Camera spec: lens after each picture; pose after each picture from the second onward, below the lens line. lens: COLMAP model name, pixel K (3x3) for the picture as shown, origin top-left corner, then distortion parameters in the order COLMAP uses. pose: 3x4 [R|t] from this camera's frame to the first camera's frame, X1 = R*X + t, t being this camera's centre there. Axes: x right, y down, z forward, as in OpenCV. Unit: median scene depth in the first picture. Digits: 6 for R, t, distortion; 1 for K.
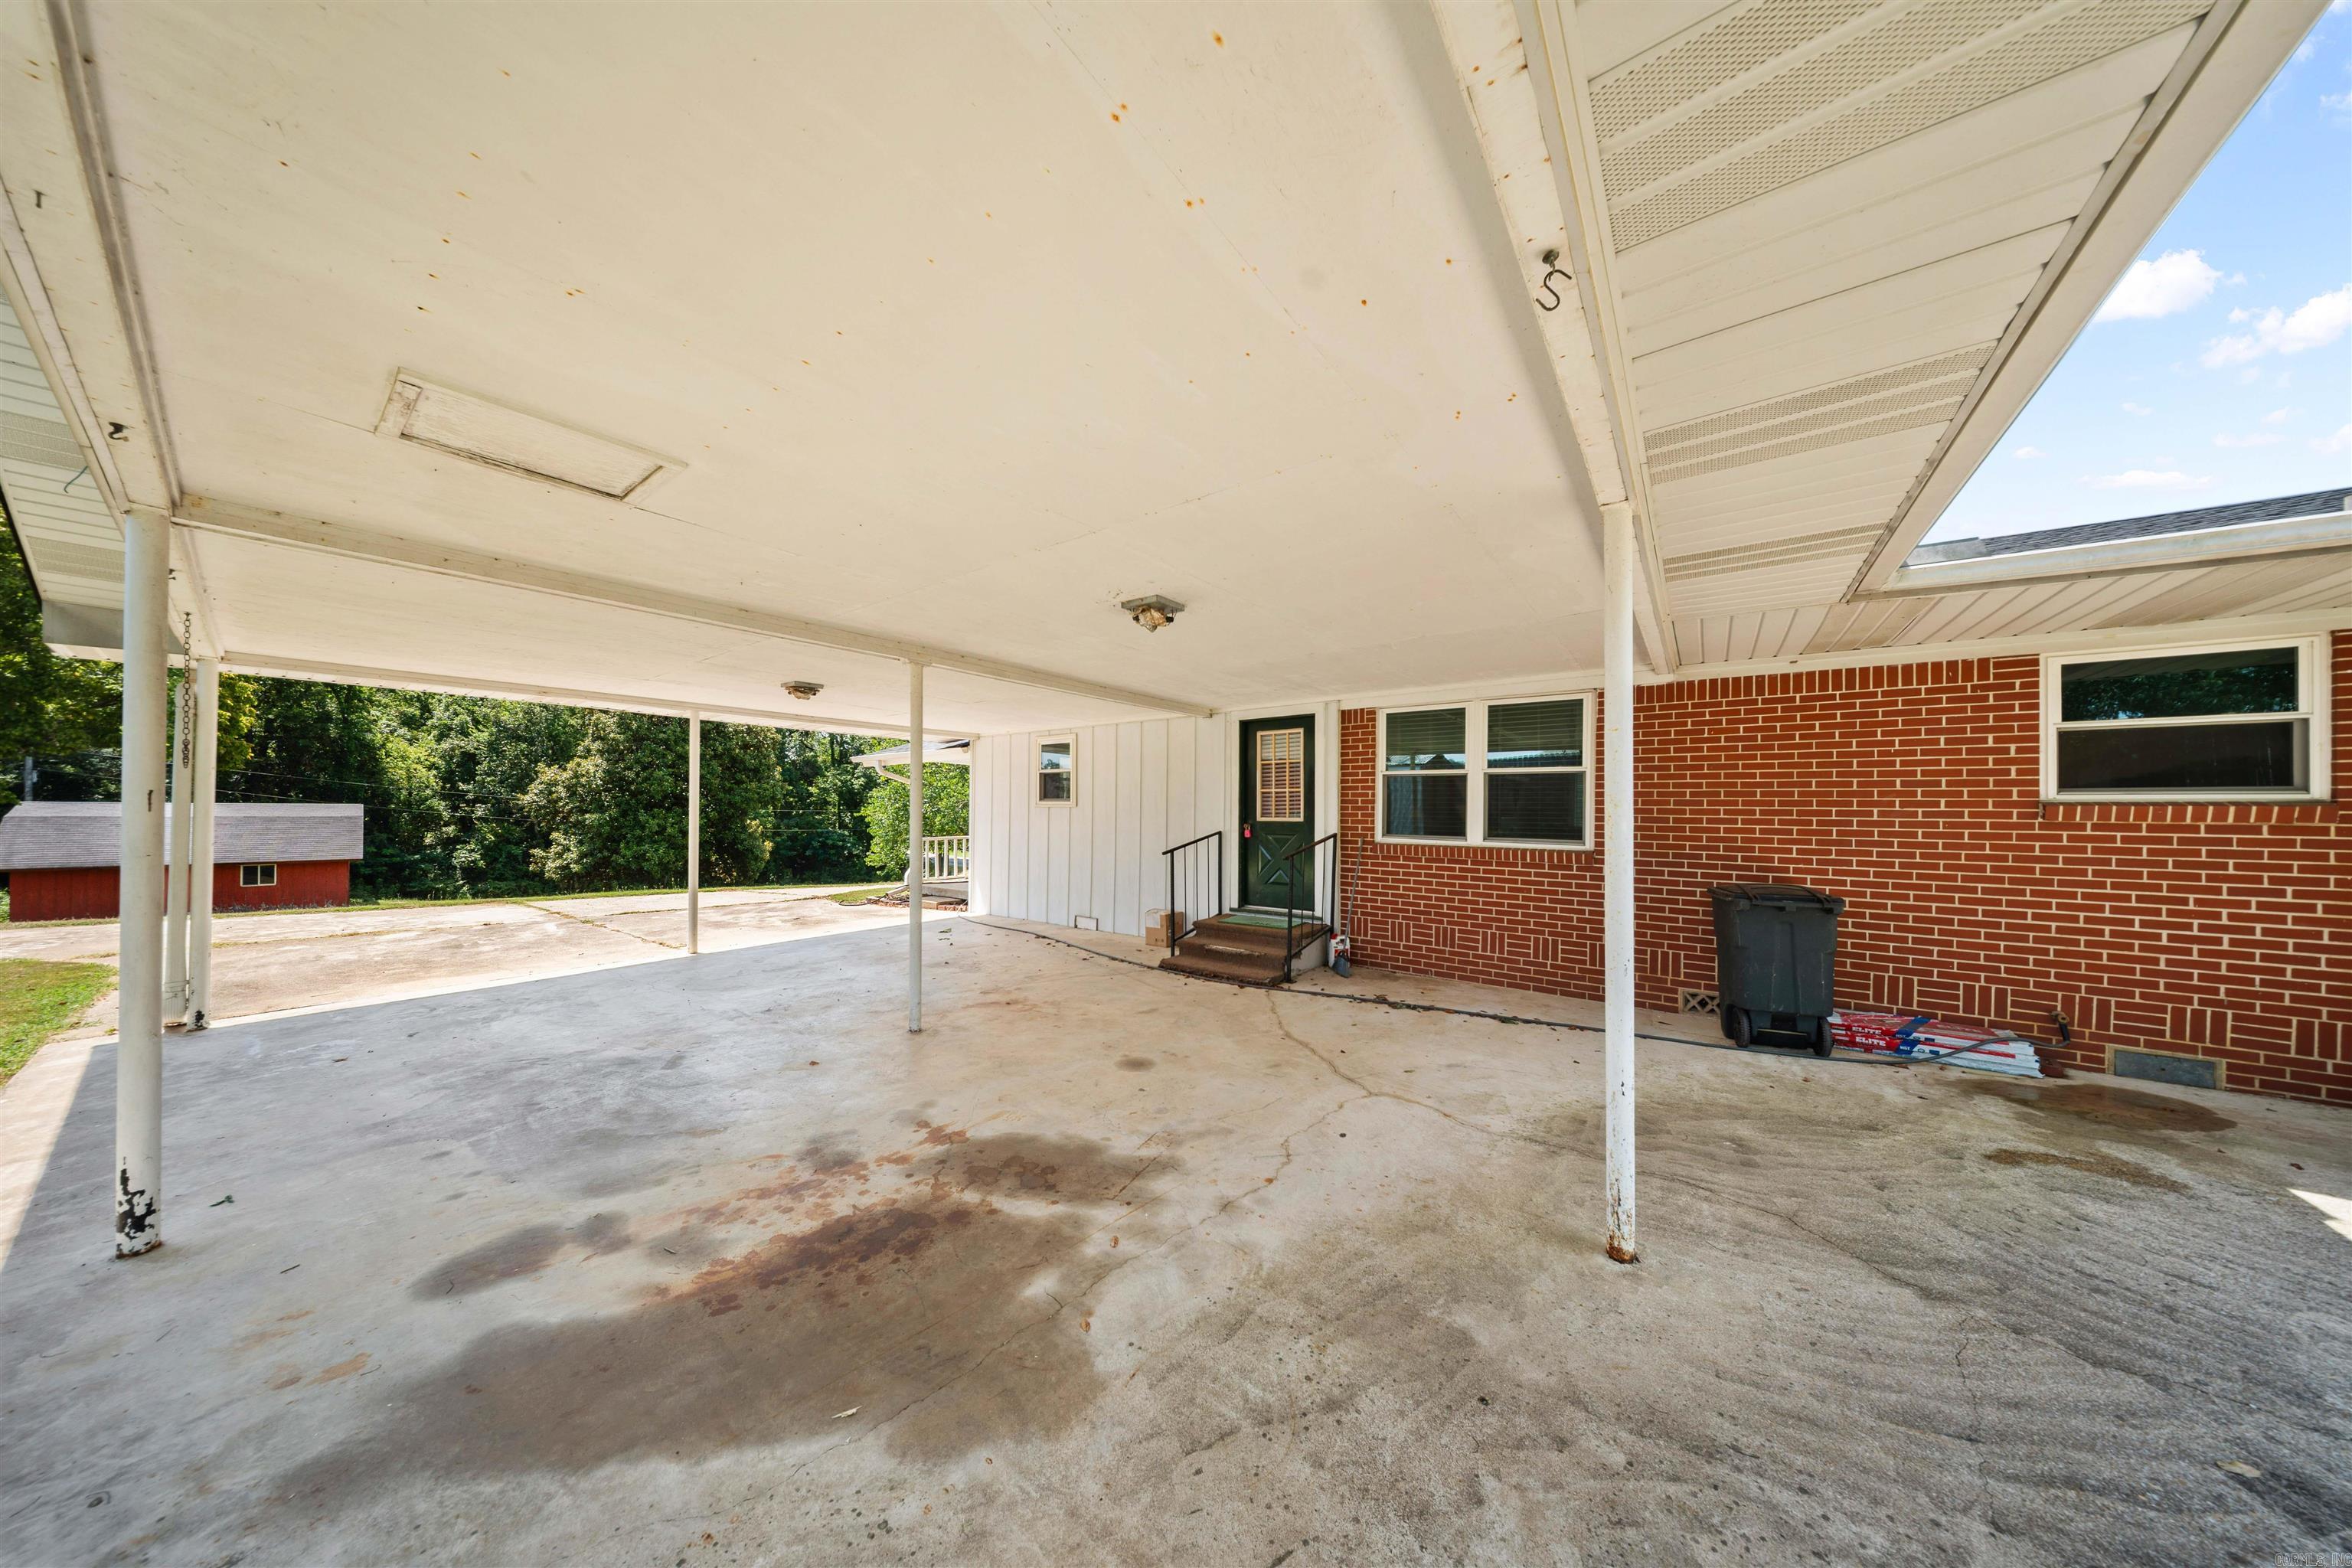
lens RADIAL K [[723.6, 0, 1173.7], [0, 723.6, 817.6], [0, 0, 1]] dist [0.005669, 0.000014]
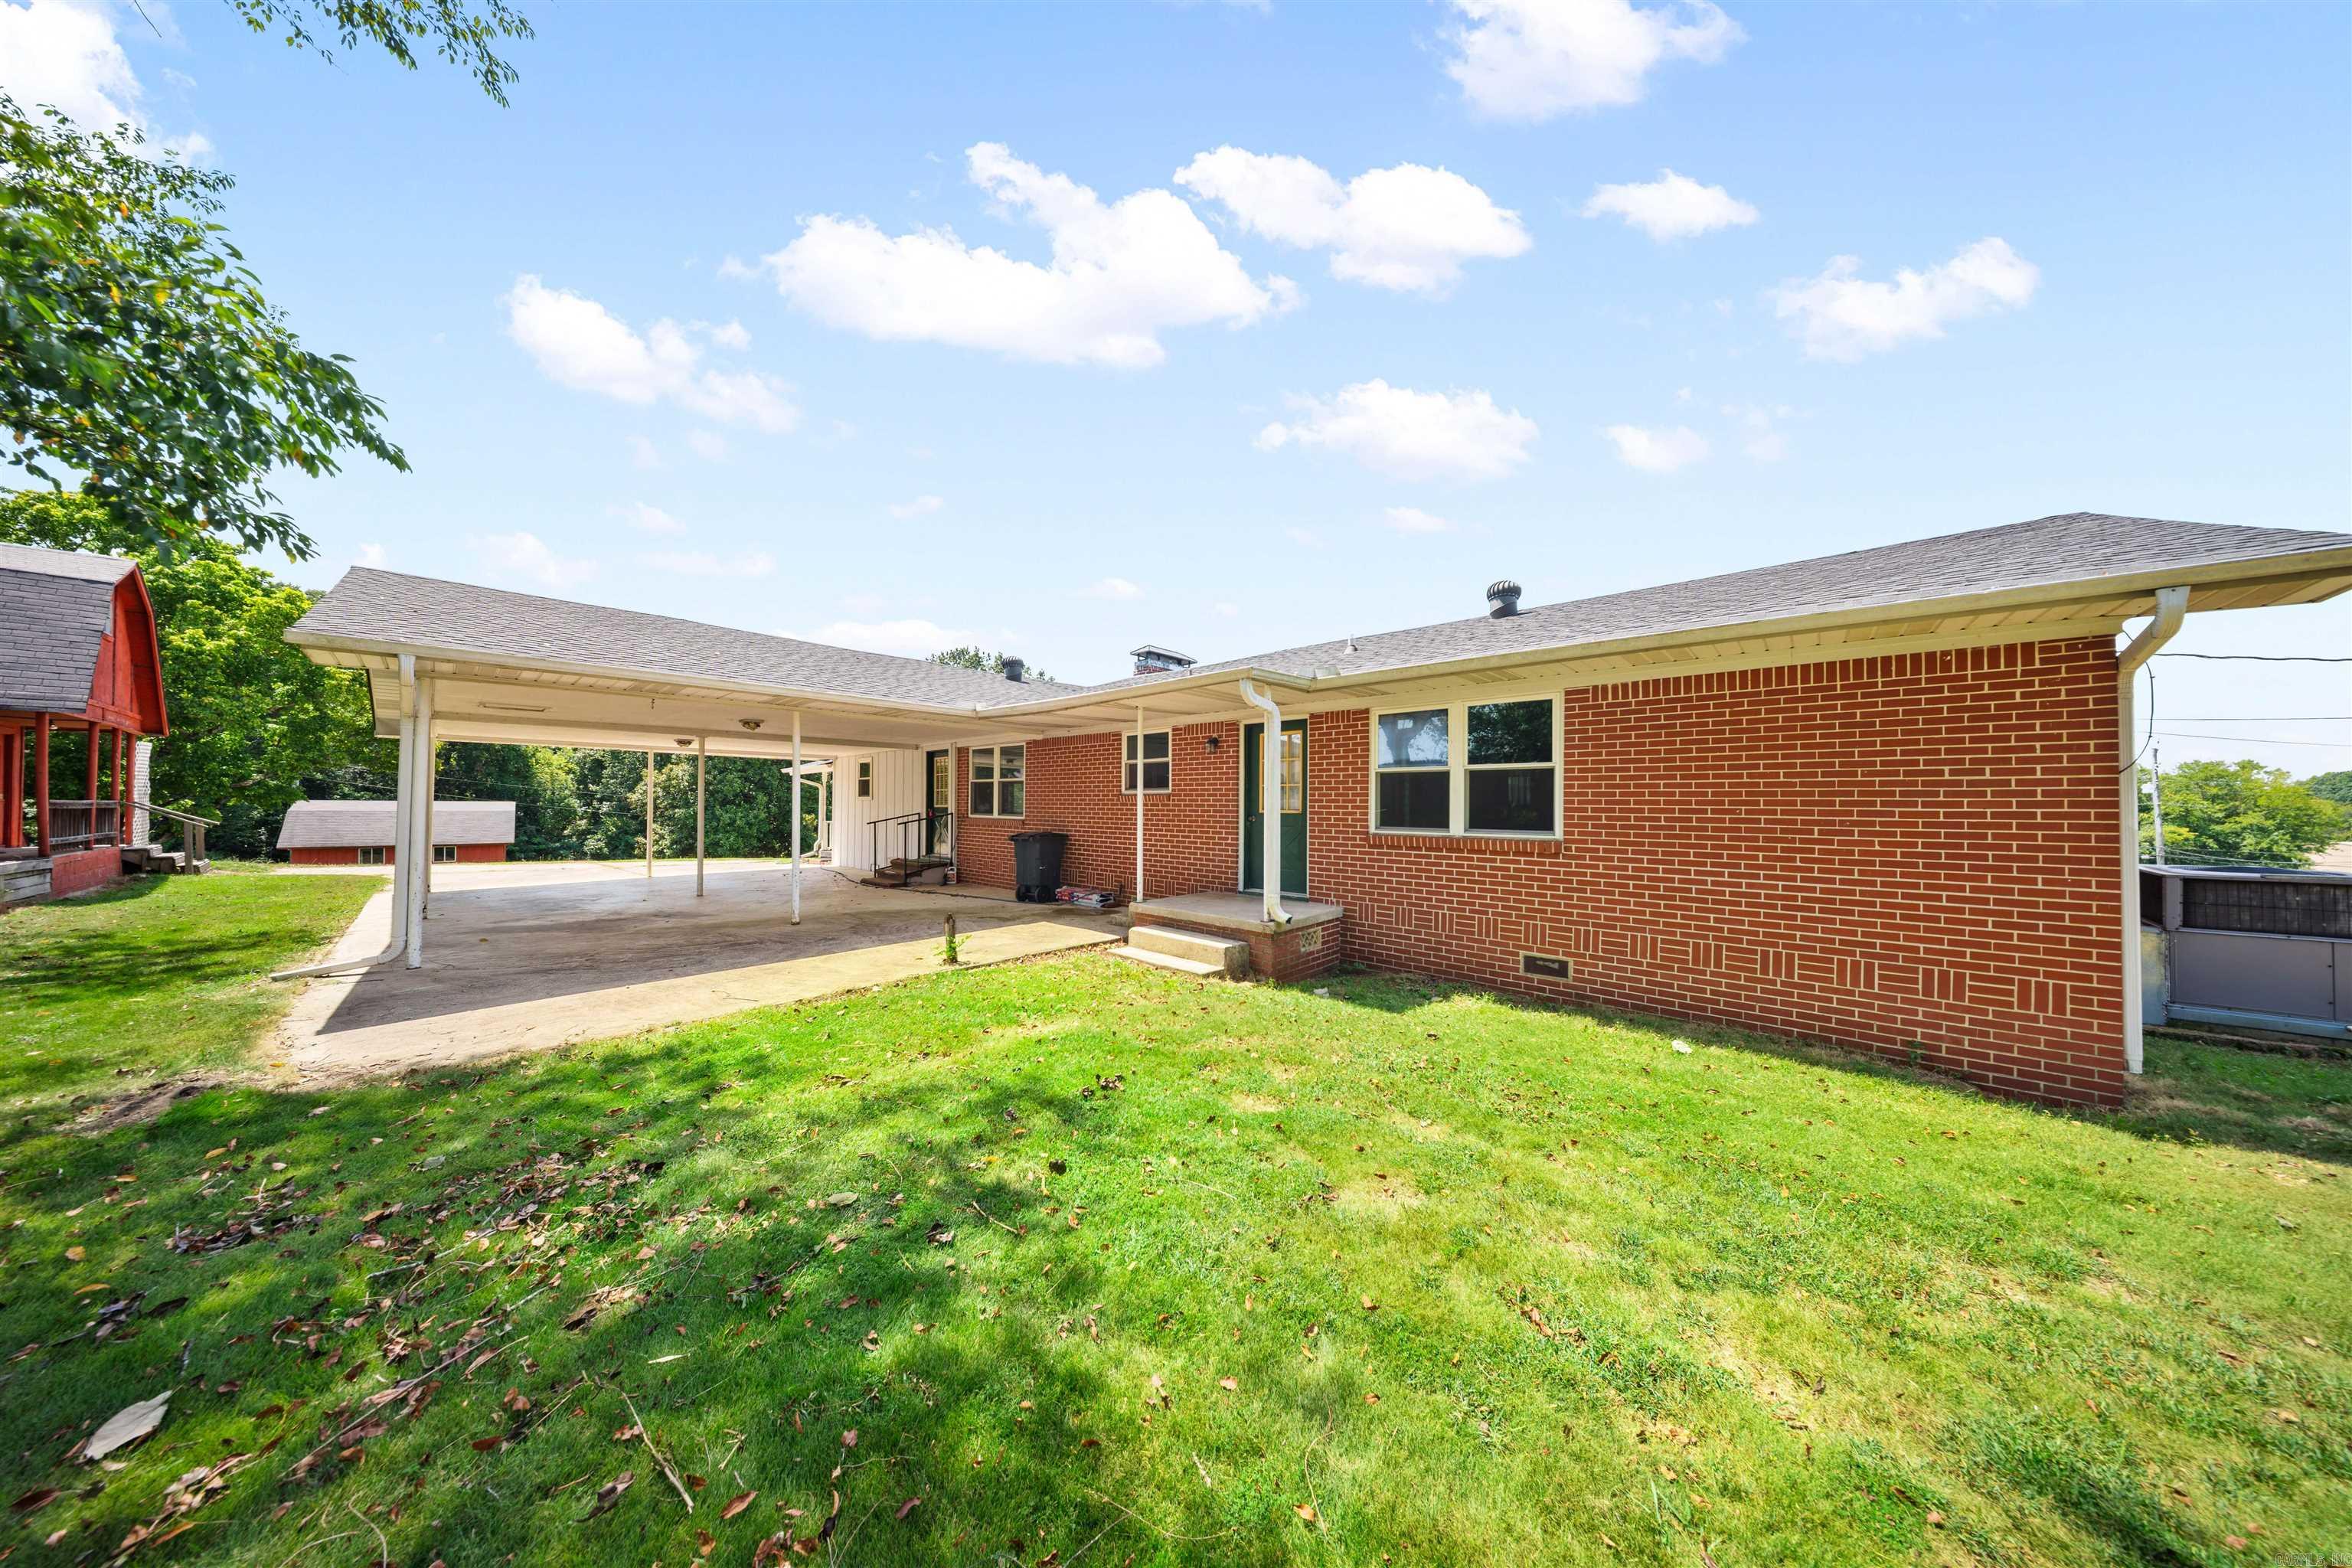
lens RADIAL K [[722.6, 0, 1176.0], [0, 722.6, 784.0], [0, 0, 1]] dist [-0.000737, 0.000023]
pose [[0.994390, -0.008262, -0.105449, 0.153635], [0.004176, 0.999234, -0.038911, 0.003674], [0.105690, 0.038252, 0.993663, -0.124465]]
